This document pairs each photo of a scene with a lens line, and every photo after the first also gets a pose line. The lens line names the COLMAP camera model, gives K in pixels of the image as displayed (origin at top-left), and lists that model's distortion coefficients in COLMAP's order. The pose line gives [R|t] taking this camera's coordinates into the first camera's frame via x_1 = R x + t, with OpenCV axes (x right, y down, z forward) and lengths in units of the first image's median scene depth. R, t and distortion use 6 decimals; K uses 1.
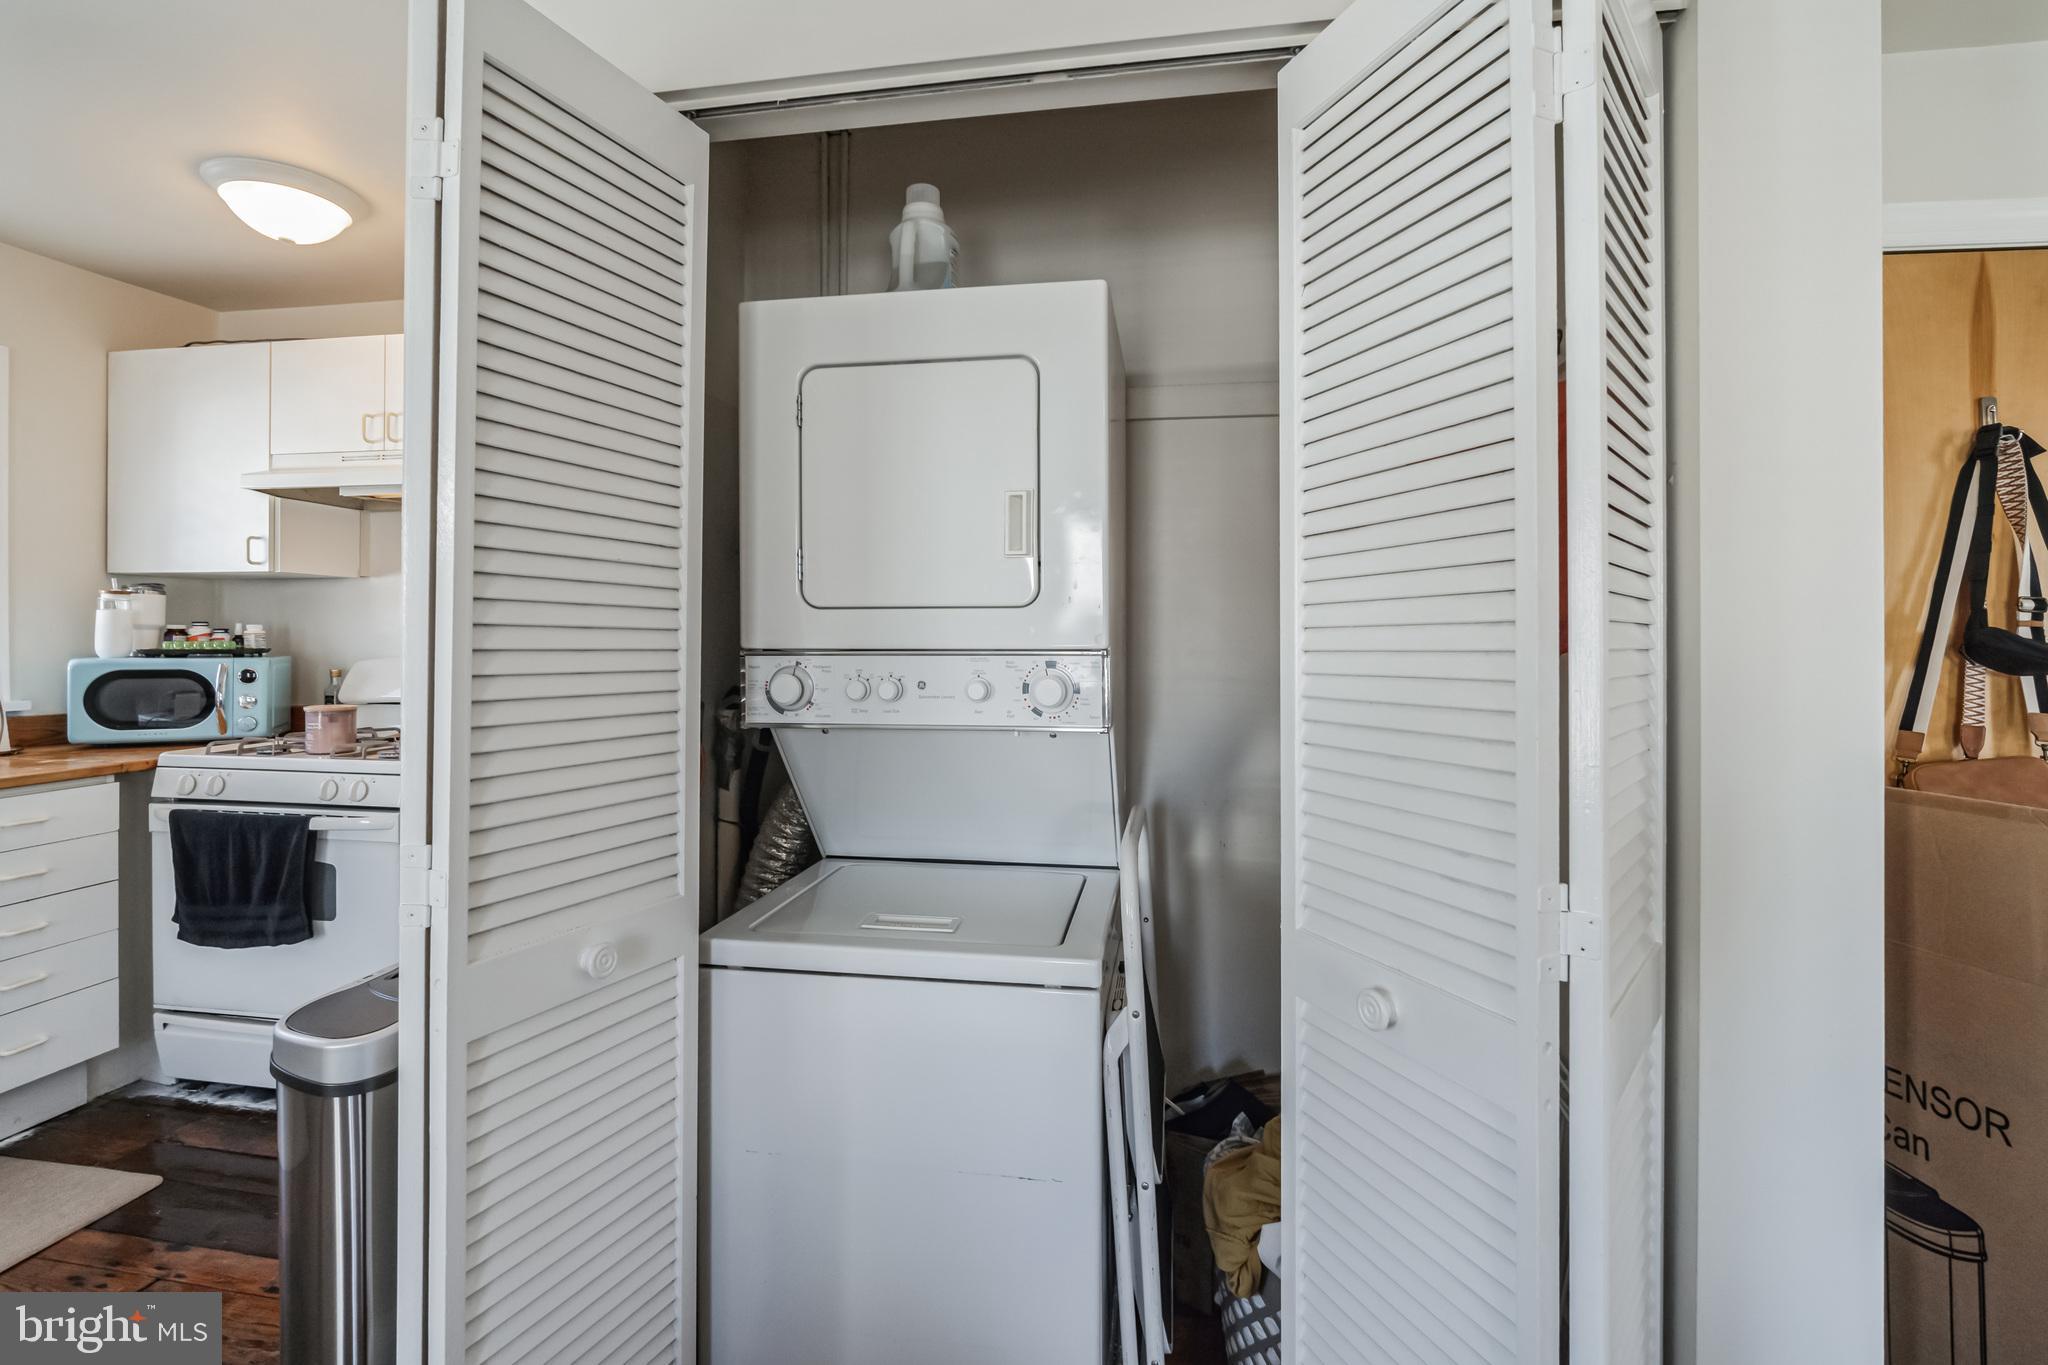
lens RADIAL K [[869.2, 0, 1026.7], [0, 869.2, 638.2], [0, 0, 1]] dist [-0.002052, -0.000137]
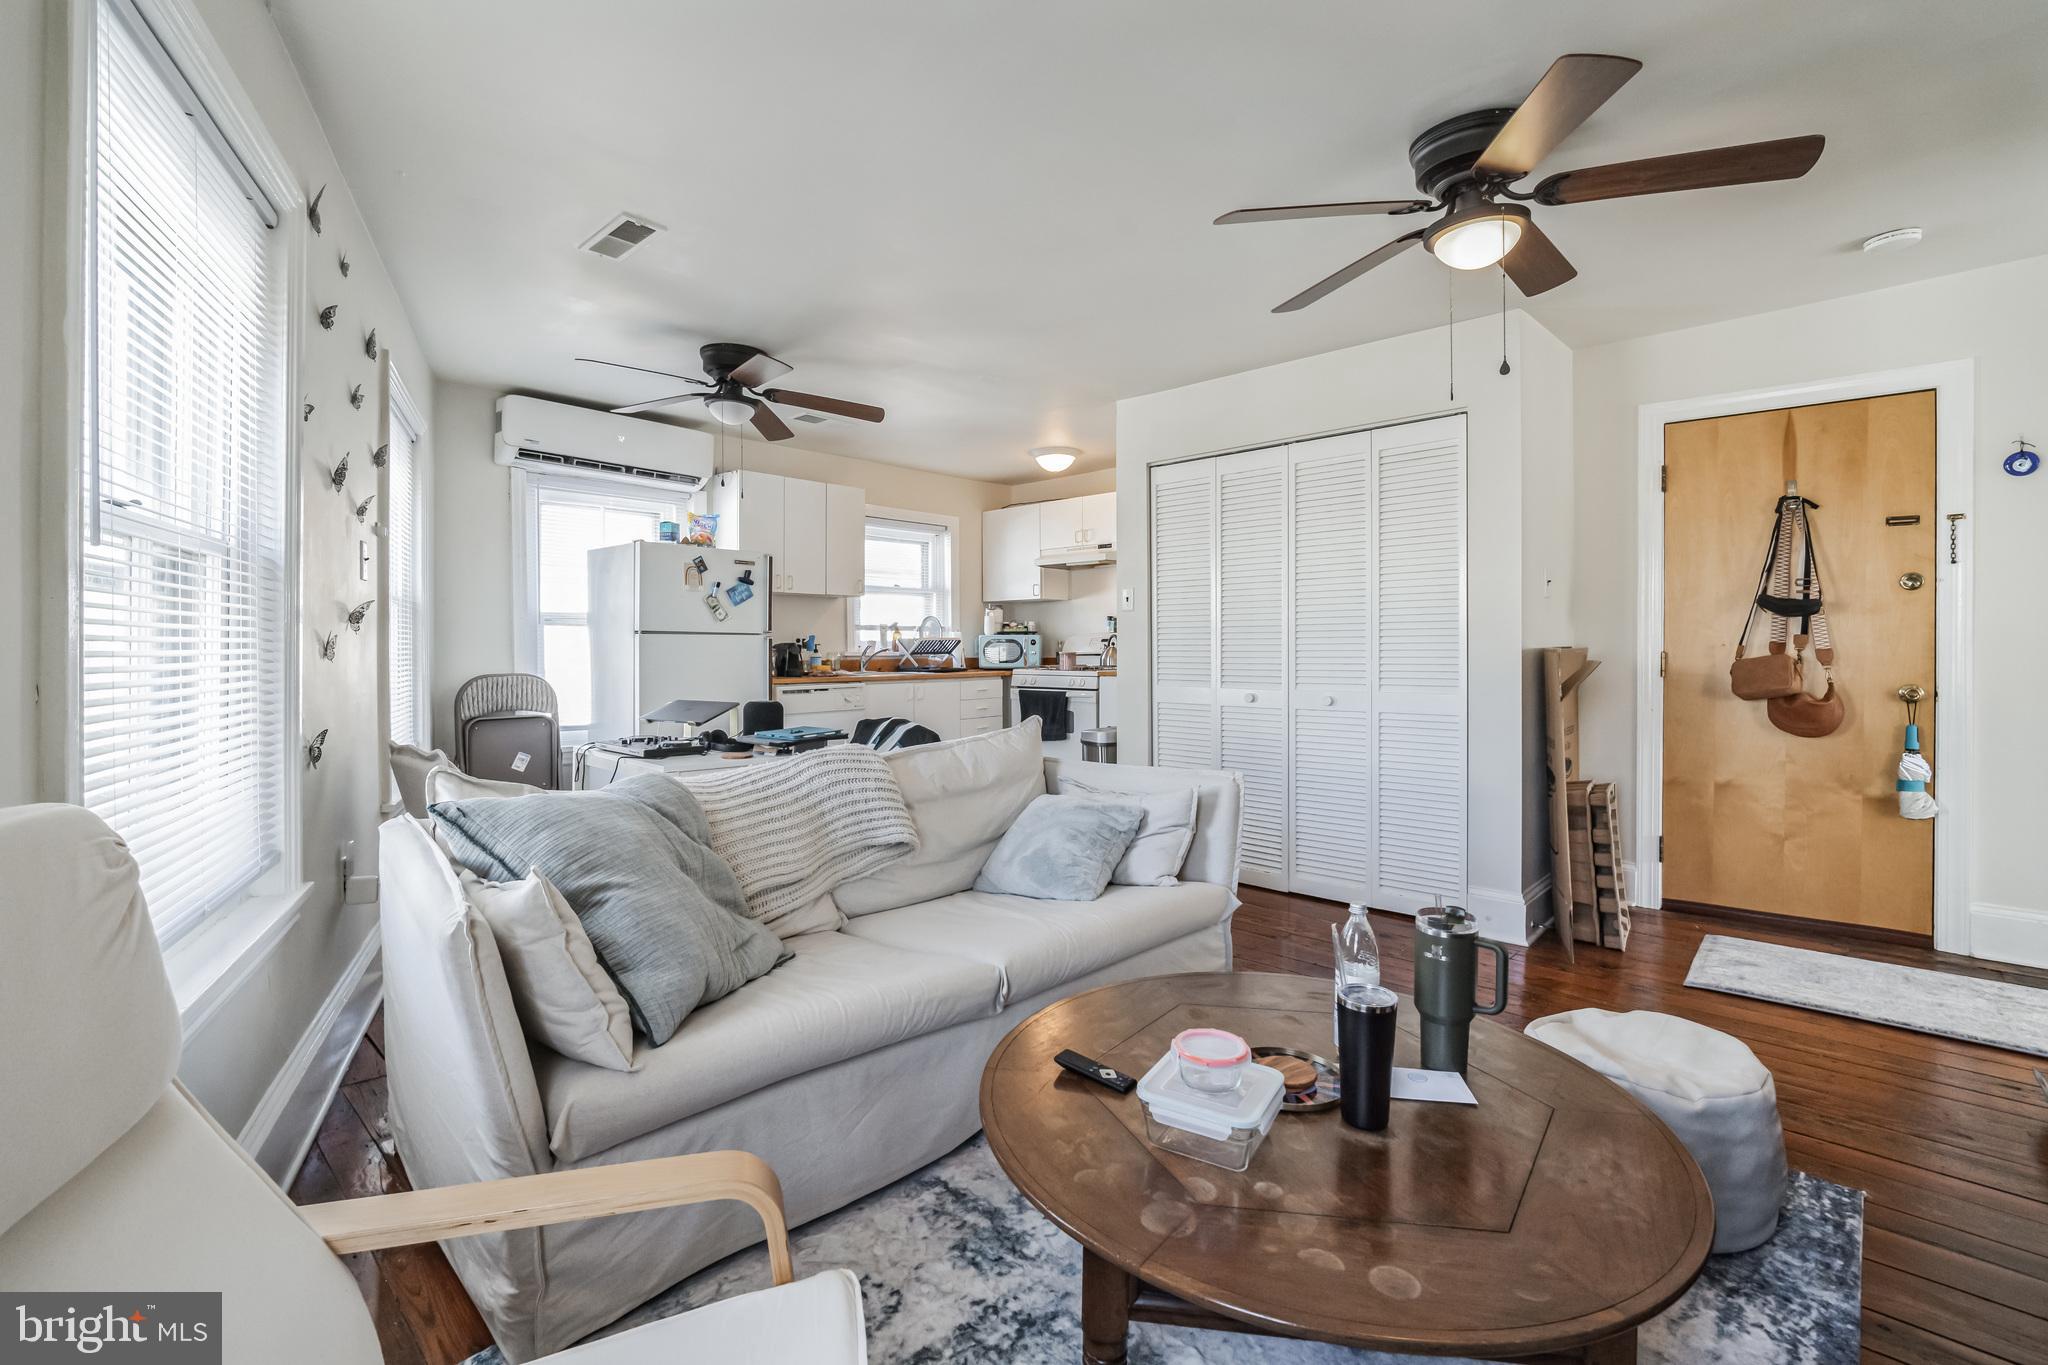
lens RADIAL K [[971.6, 0, 1024.1], [0, 971.6, 657.3], [0, 0, 1]] dist [-0.014844, -0.000088]
pose [[0.831085, -0.004234, -0.556130, 0.625762], [0.009334, 0.999936, 0.006336, 0.072292], [0.556068, -0.010457, 0.831071, -1.343398]]
